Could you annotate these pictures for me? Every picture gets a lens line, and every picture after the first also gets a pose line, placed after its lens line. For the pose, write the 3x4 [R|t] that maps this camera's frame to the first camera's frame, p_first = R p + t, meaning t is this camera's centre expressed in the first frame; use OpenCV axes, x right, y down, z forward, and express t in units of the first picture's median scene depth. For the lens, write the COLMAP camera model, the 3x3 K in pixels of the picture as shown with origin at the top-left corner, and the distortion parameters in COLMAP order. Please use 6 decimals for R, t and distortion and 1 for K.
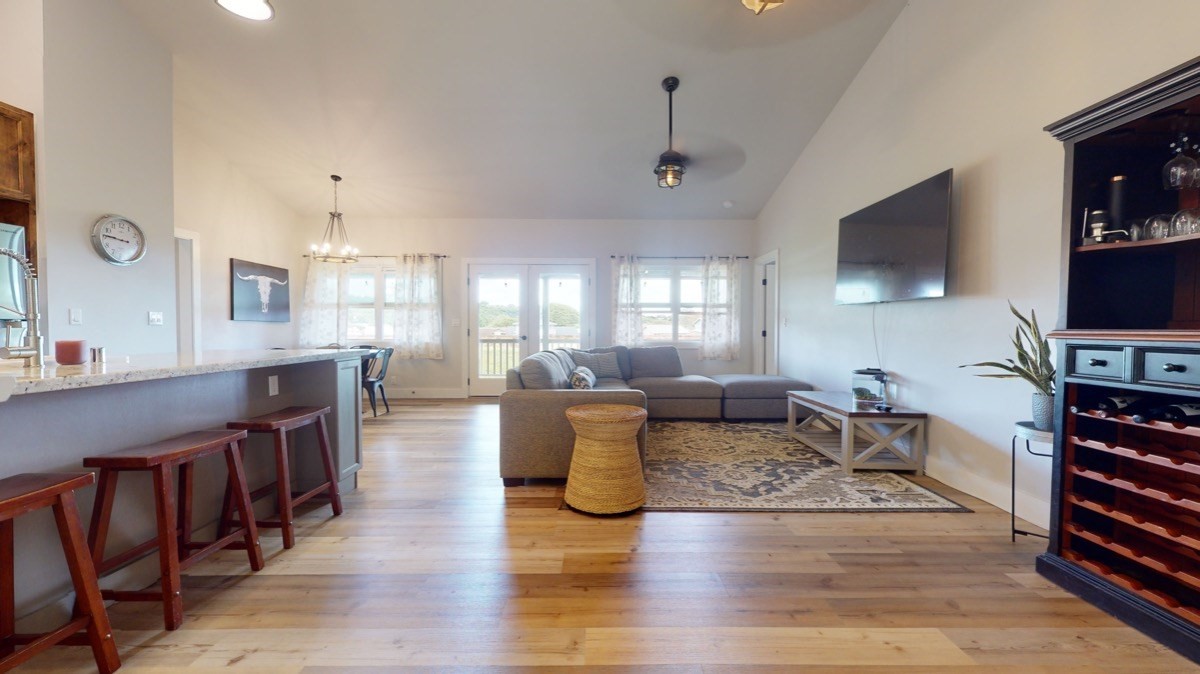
lens RADIAL K [[436.0, 0, 595.9], [0, 436.0, 339.5], [0, 0, 1]] dist [-0.002950, 0.000417]
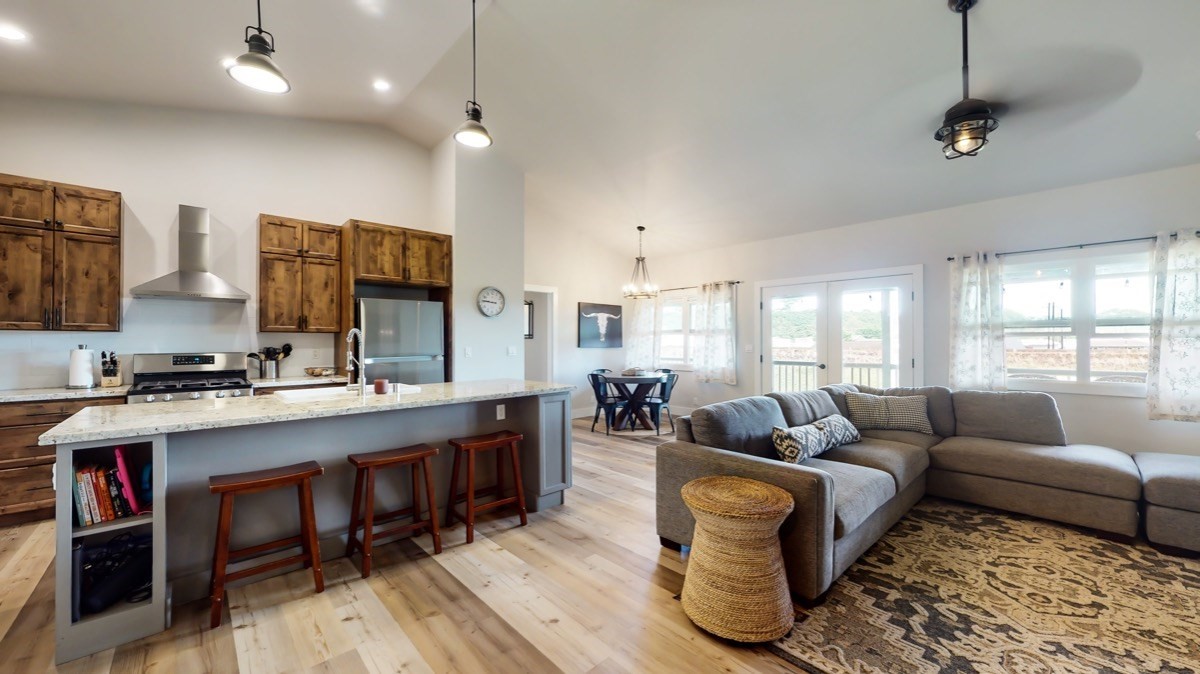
lens RADIAL K [[436.0, 0, 607.5], [0, 436.0, 334.7], [0, 0, 1]] dist [-0.002950, 0.000417]
pose [[0.692676, -0.014467, -0.721103, 0.318793], [-0.015303, 0.999279, -0.034747, -0.063990], [0.721086, 0.035104, 0.691955, 0.220004]]
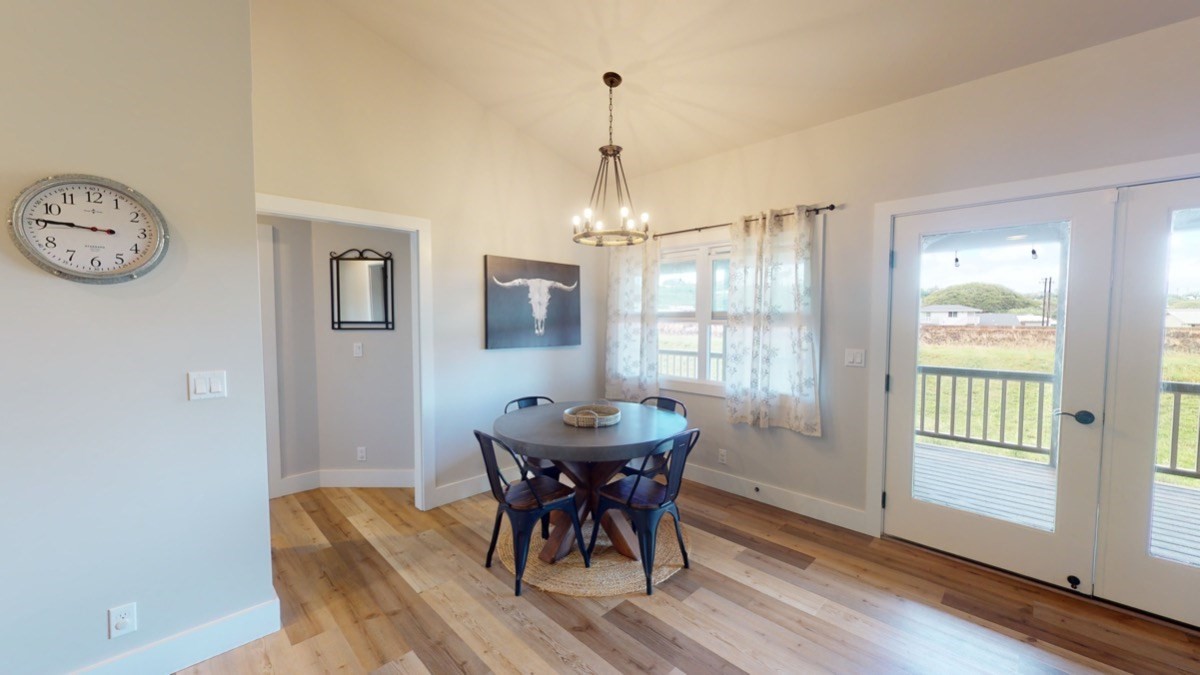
lens RADIAL K [[436.0, 0, 615.7], [0, 436.0, 328.4], [0, 0, 1]] dist [-0.002950, 0.000417]
pose [[0.726229, 0.016923, -0.687245, -0.372116], [-0.015535, 0.999846, 0.008205, -0.135207], [0.687278, 0.004717, 0.726379, 1.042081]]
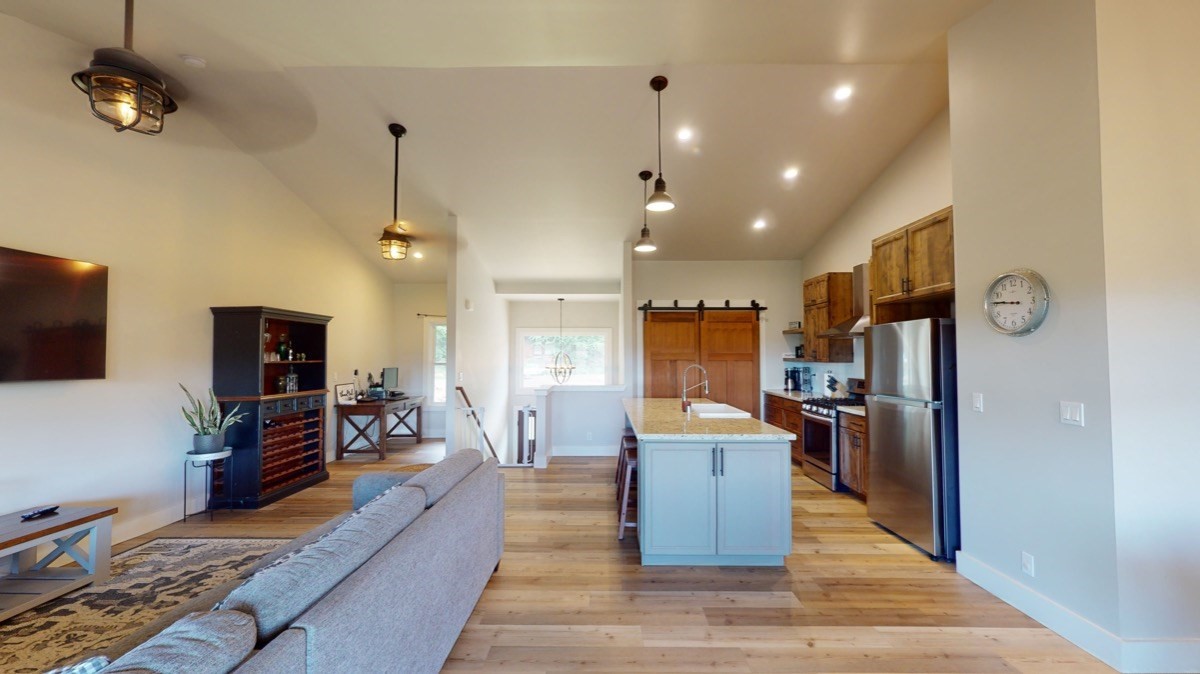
lens RADIAL K [[436.0, 0, 600.4], [0, 436.0, 335.7], [0, 0, 1]] dist [-0.002950, 0.000417]
pose [[-0.999954, 0.000639, 0.009555, -0.395185], [0.000484, 0.999868, -0.016255, -0.160097], [-0.009564, -0.016249, -0.999822, 1.737998]]
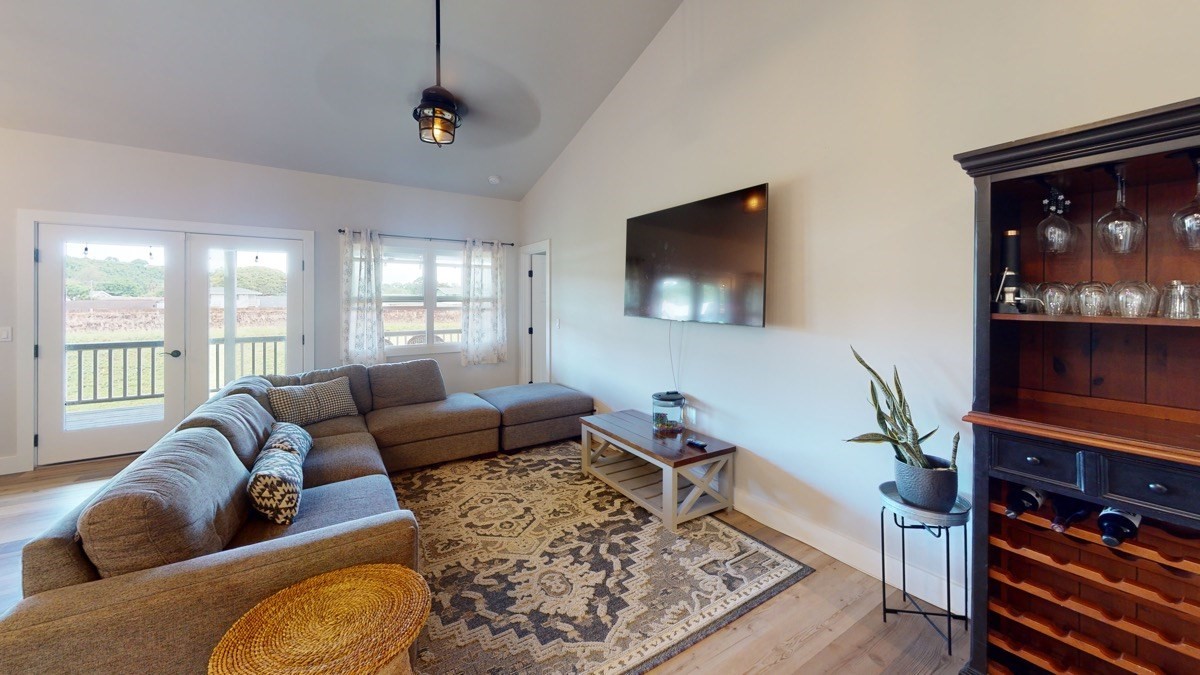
lens RADIAL K [[436.0, 0, 587.8], [0, 436.0, 333.2], [0, 0, 1]] dist [-0.002950, 0.000417]
pose [[0.842507, -0.044674, 0.536830, 0.004568], [0.015652, 0.998165, 0.058502, -0.118083], [-0.538458, -0.040886, 0.841660, 0.362456]]
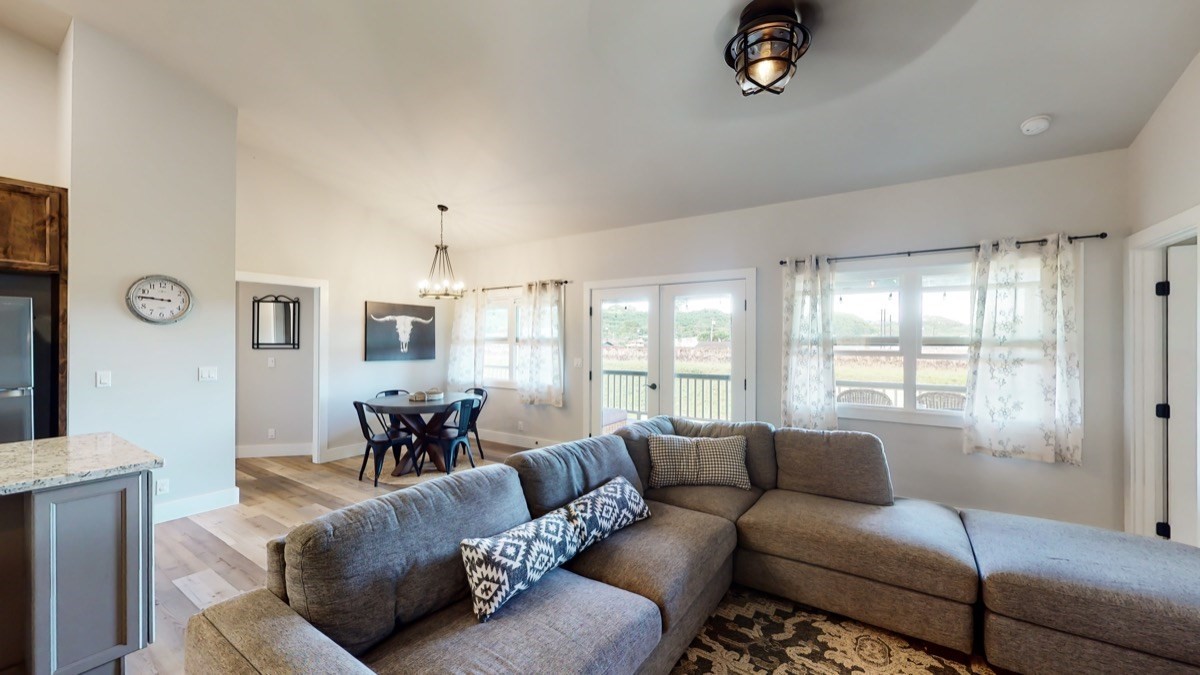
lens RADIAL K [[436.0, 0, 610.3], [0, 436.0, 334.6], [0, 0, 1]] dist [-0.002950, 0.000417]
pose [[0.843426, -0.006628, -0.537204, 0.318531], [-0.014318, 0.999291, -0.034808, -0.127638], [0.537054, 0.037049, 0.842734, 0.710684]]
